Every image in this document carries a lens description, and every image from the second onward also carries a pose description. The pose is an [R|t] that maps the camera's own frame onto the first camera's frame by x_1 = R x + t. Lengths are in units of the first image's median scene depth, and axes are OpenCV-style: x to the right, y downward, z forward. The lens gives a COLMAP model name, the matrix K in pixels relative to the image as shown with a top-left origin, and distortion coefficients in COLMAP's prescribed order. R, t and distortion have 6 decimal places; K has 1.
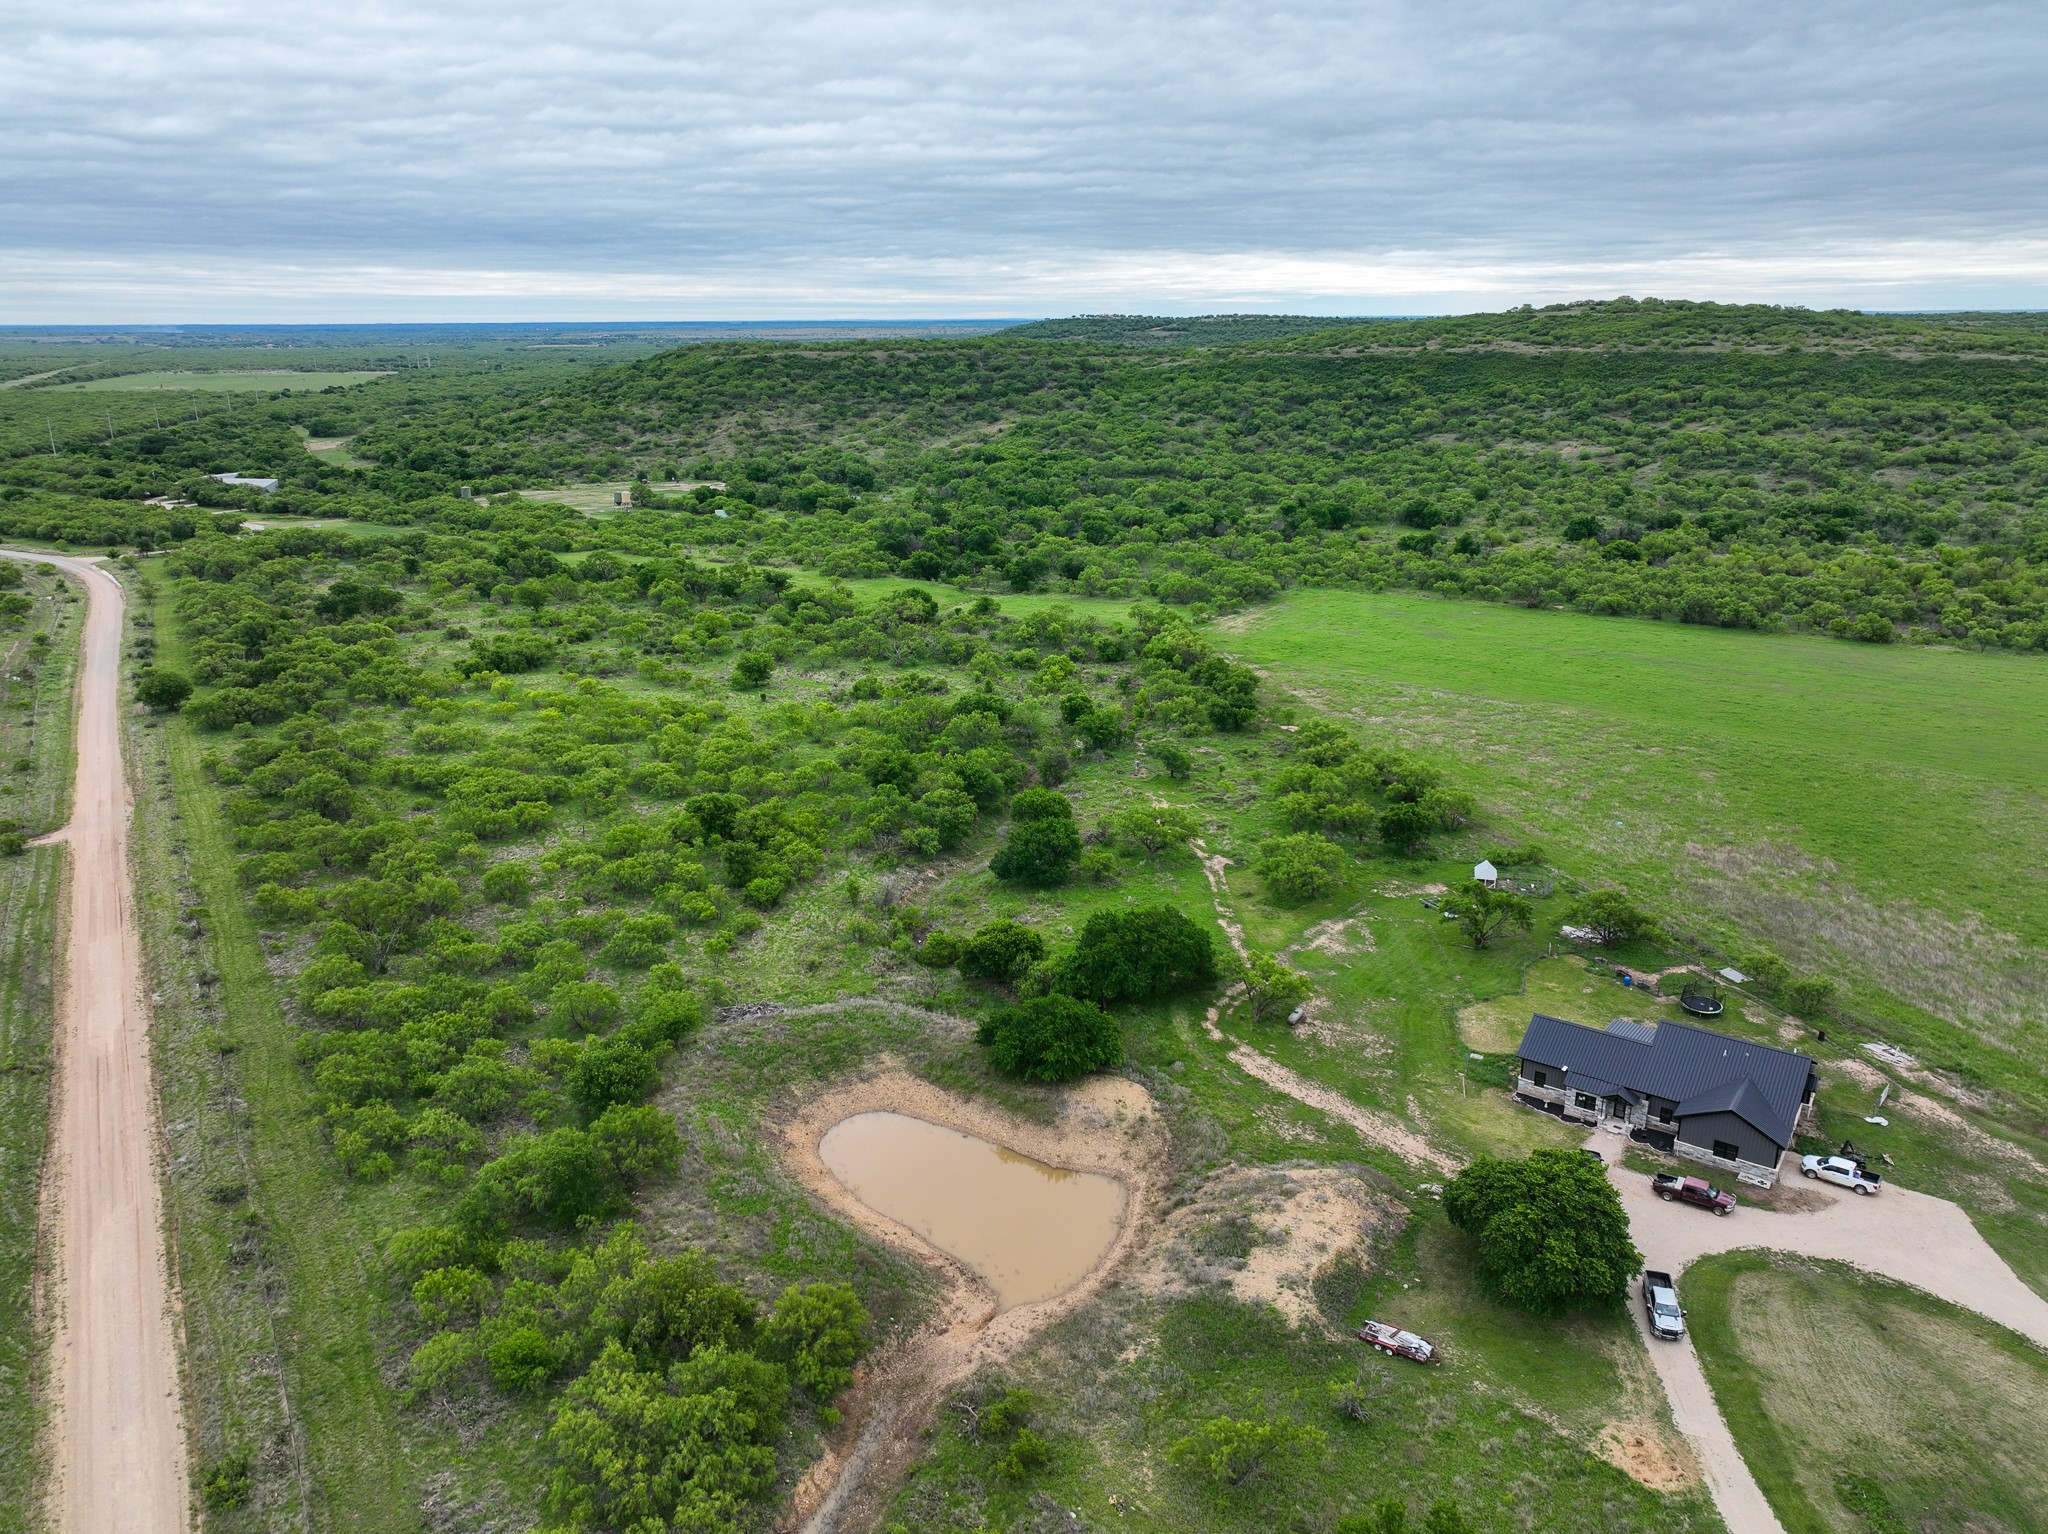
lens RADIAL K [[1440.0, 0, 1031.4], [0, 1440.0, 768.5], [0, 0, 1]] dist [-0.010903, 0.027107]
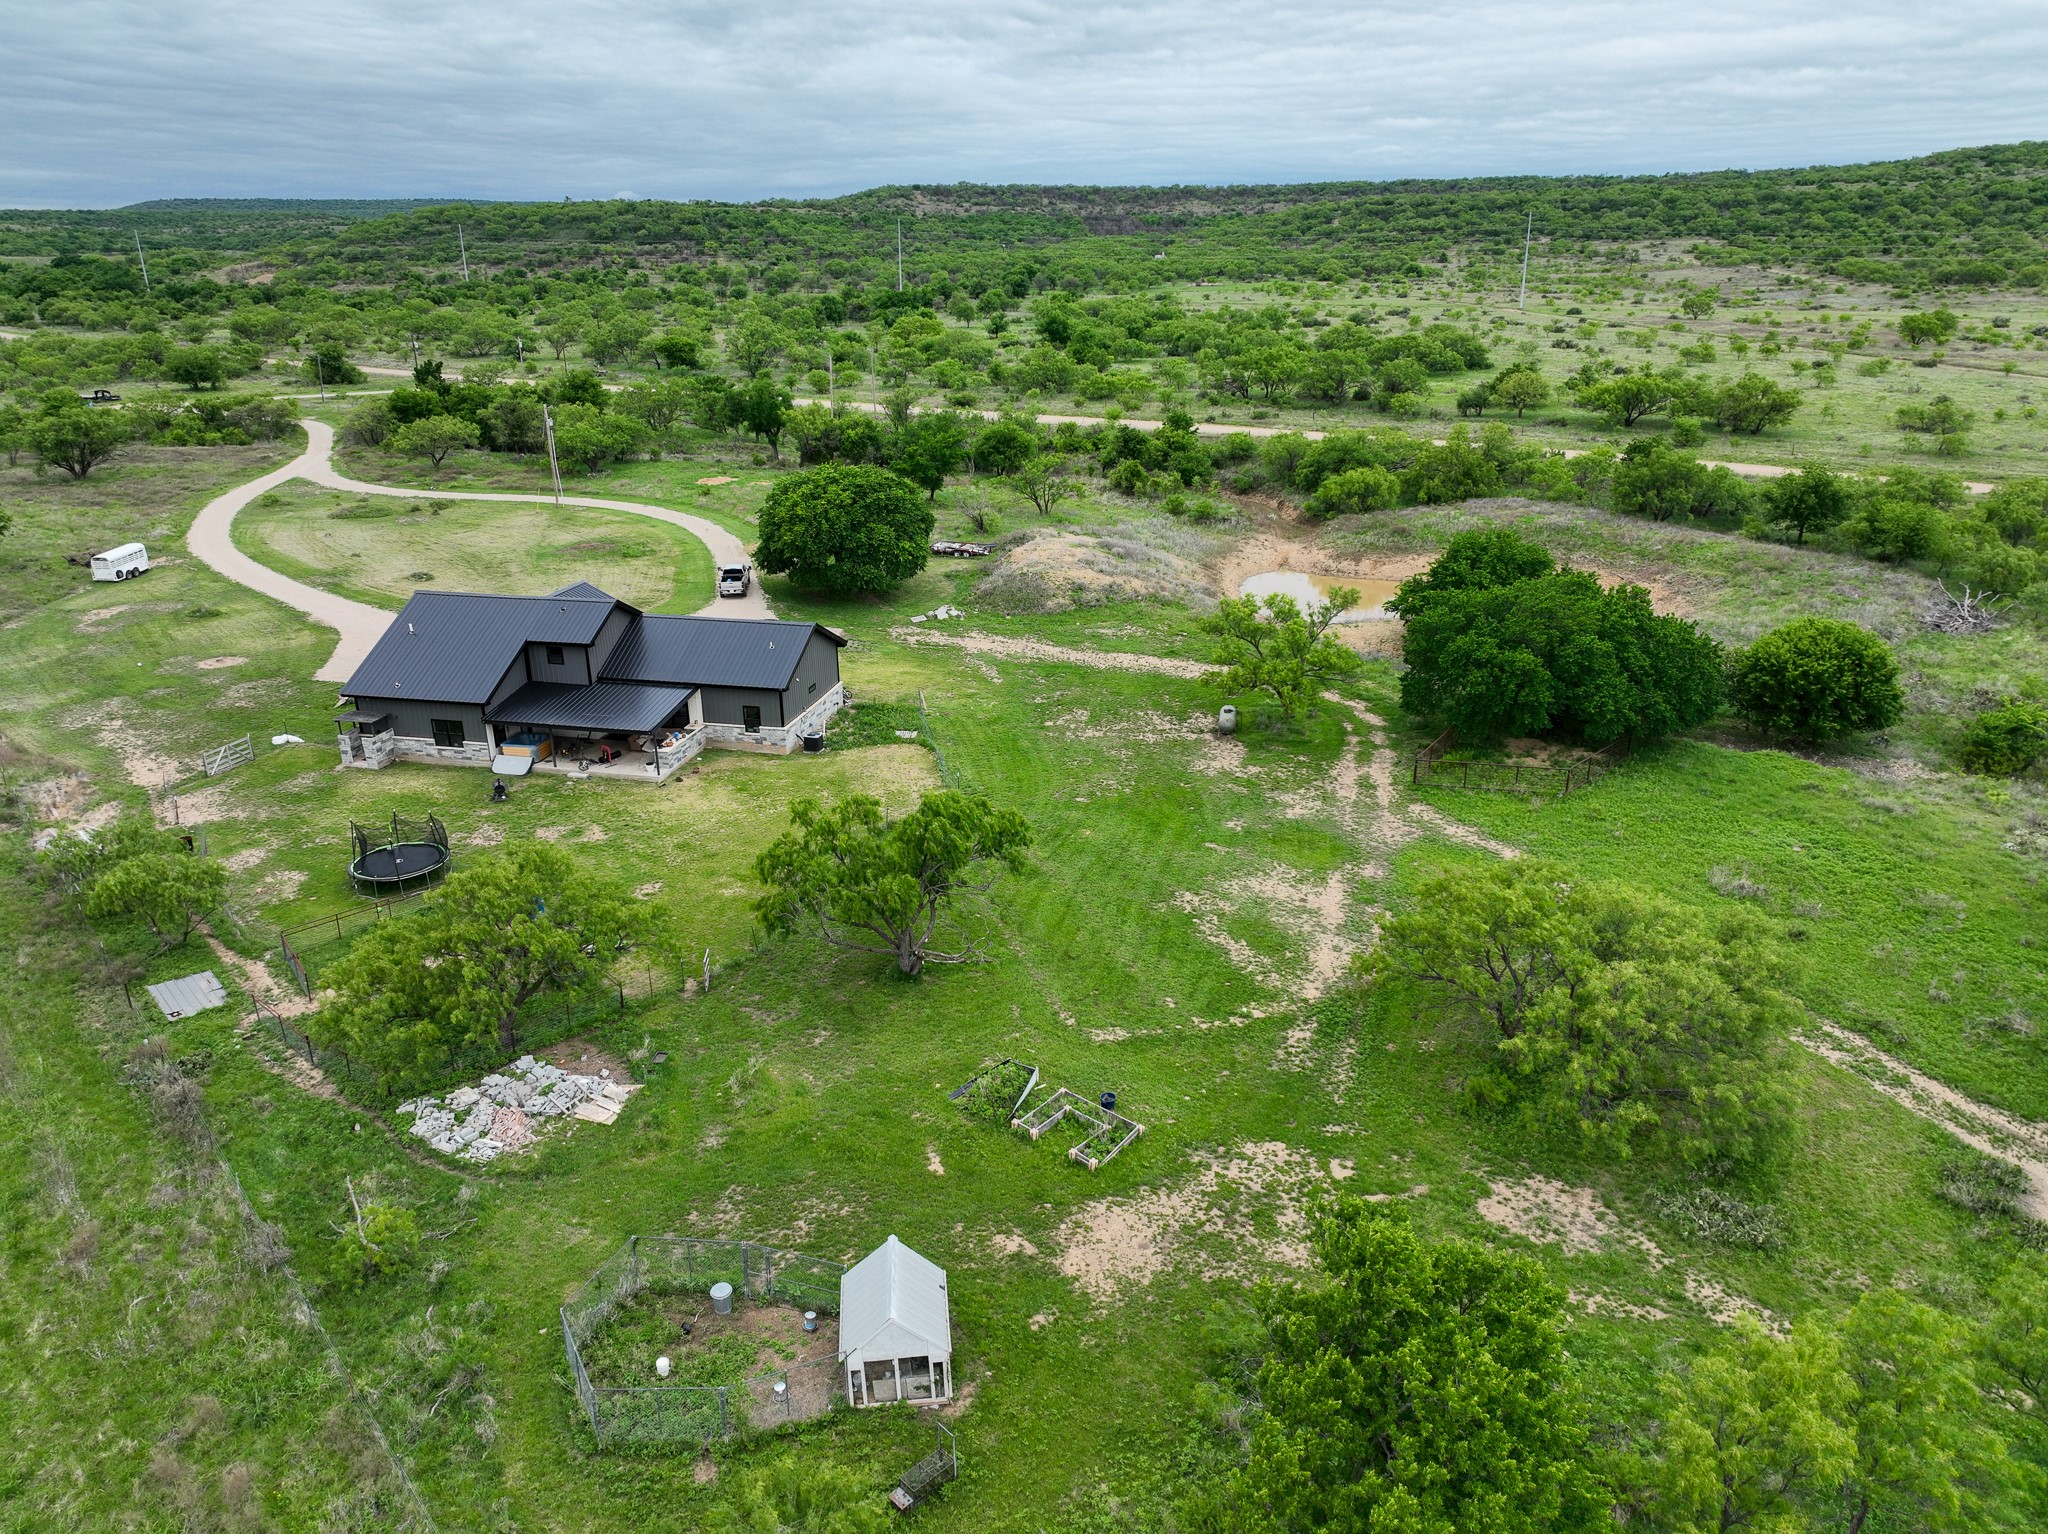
lens RADIAL K [[1440.0, 0, 1031.4], [0, 1440.0, 768.5], [0, 0, 1]] dist [-0.010903, 0.027107]
pose [[-0.926725, 0.143335, -0.347327, 0.094277], [-0.101470, 0.794565, 0.598640, -0.027793], [0.361780, 0.590018, -0.721799, 0.292417]]
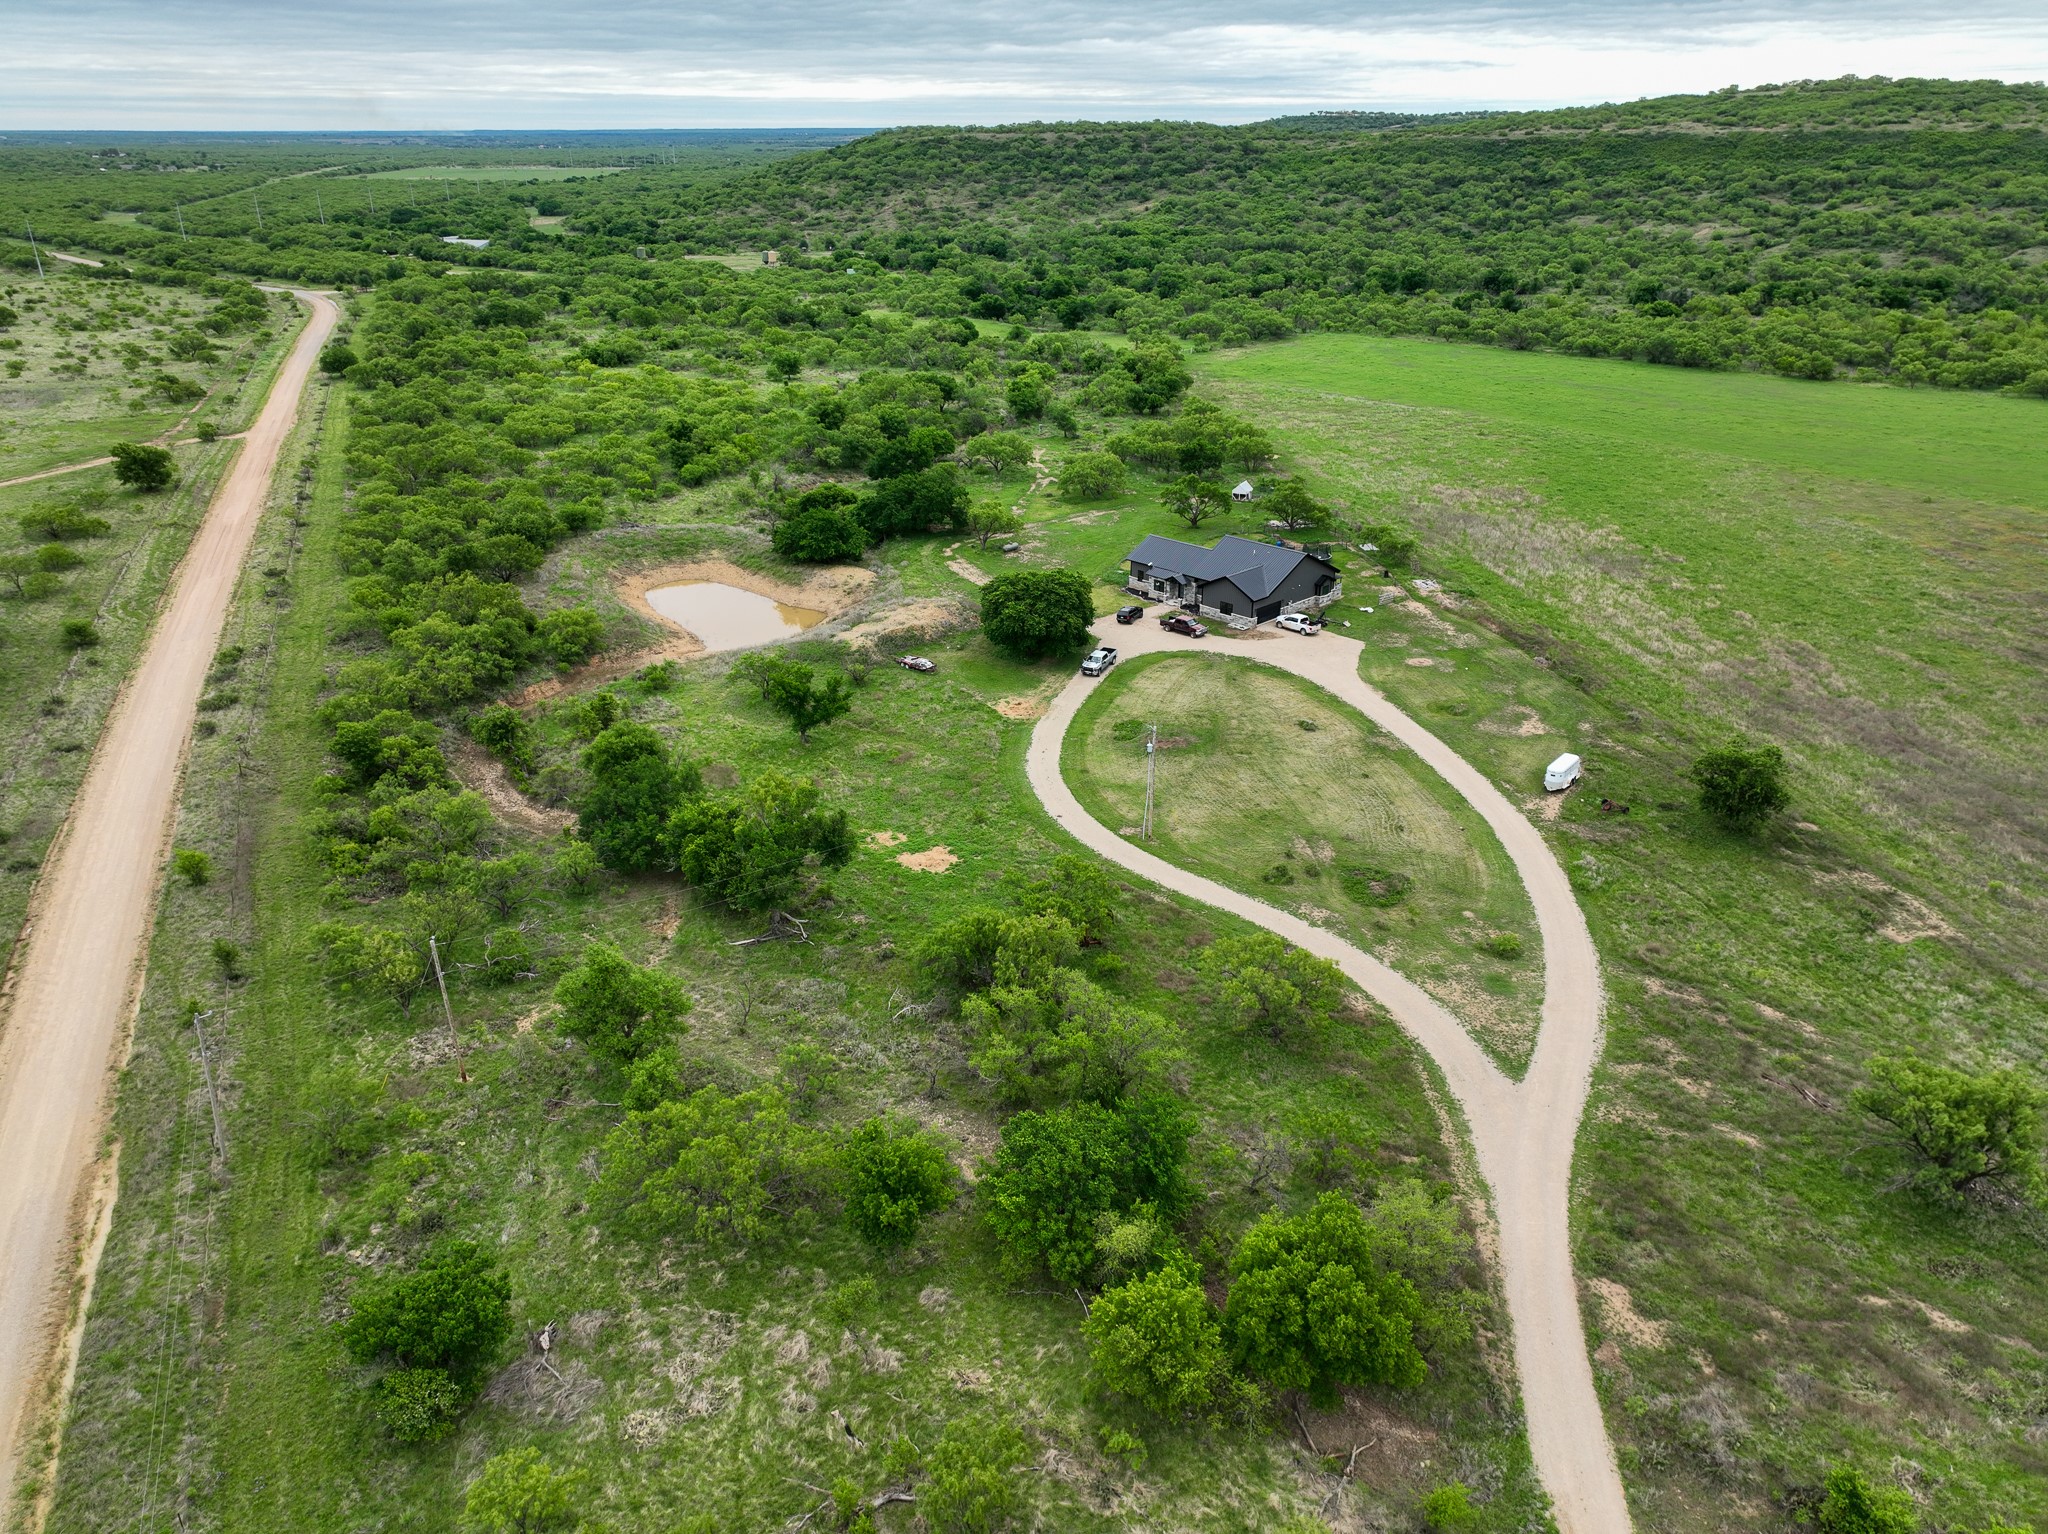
lens RADIAL K [[1447.7, 0, 1024.0], [0, 1447.7, 767.0], [0, 0, 1]] dist [-0.026465, 0.042297]
pose [[0.984317, 0.072825, -0.160674, 0.092630], [-0.053752, 0.991316, 0.120014, 0.045719], [0.168019, -0.109496, 0.979684, -0.079952]]
